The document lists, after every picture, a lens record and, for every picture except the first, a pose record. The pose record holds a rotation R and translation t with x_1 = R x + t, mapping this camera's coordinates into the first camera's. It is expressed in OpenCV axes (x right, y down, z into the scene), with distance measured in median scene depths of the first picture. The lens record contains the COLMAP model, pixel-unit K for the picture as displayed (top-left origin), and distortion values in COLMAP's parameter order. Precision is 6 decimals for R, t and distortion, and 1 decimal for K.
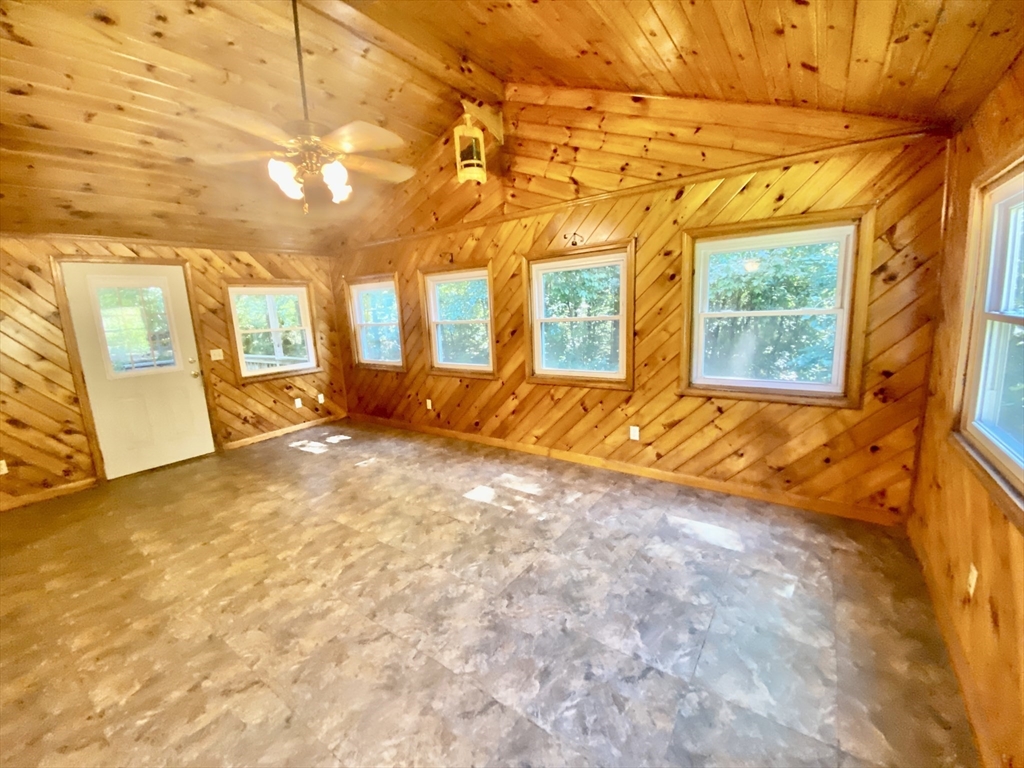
lens RADIAL K [[415.6, 0, 518.4], [0, 415.6, 389.3], [0, 0, 1]] dist [0.021049, -0.000608]
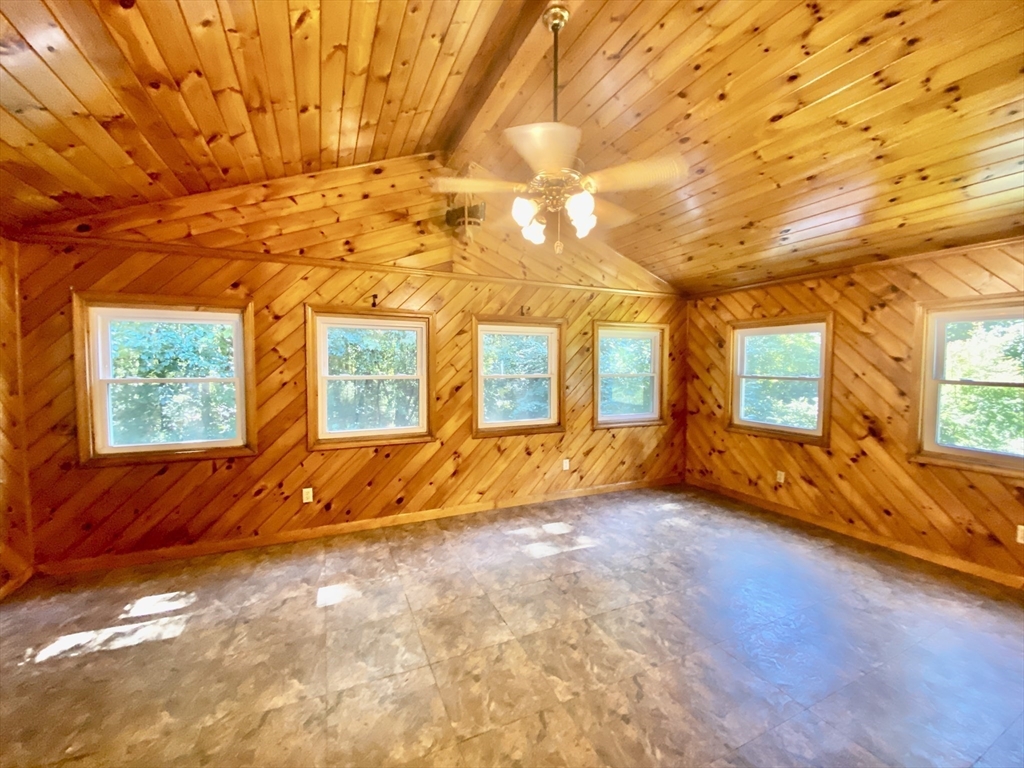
lens RADIAL K [[415.6, 0, 516.8], [0, 415.6, 379.0], [0, 0, 1]] dist [0.021049, -0.000608]
pose [[0.490506, 0.012144, 0.871353, -0.834014], [0.137185, 0.986359, -0.090971, -0.054142], [-0.860572, 0.164158, 0.482149, 0.430608]]
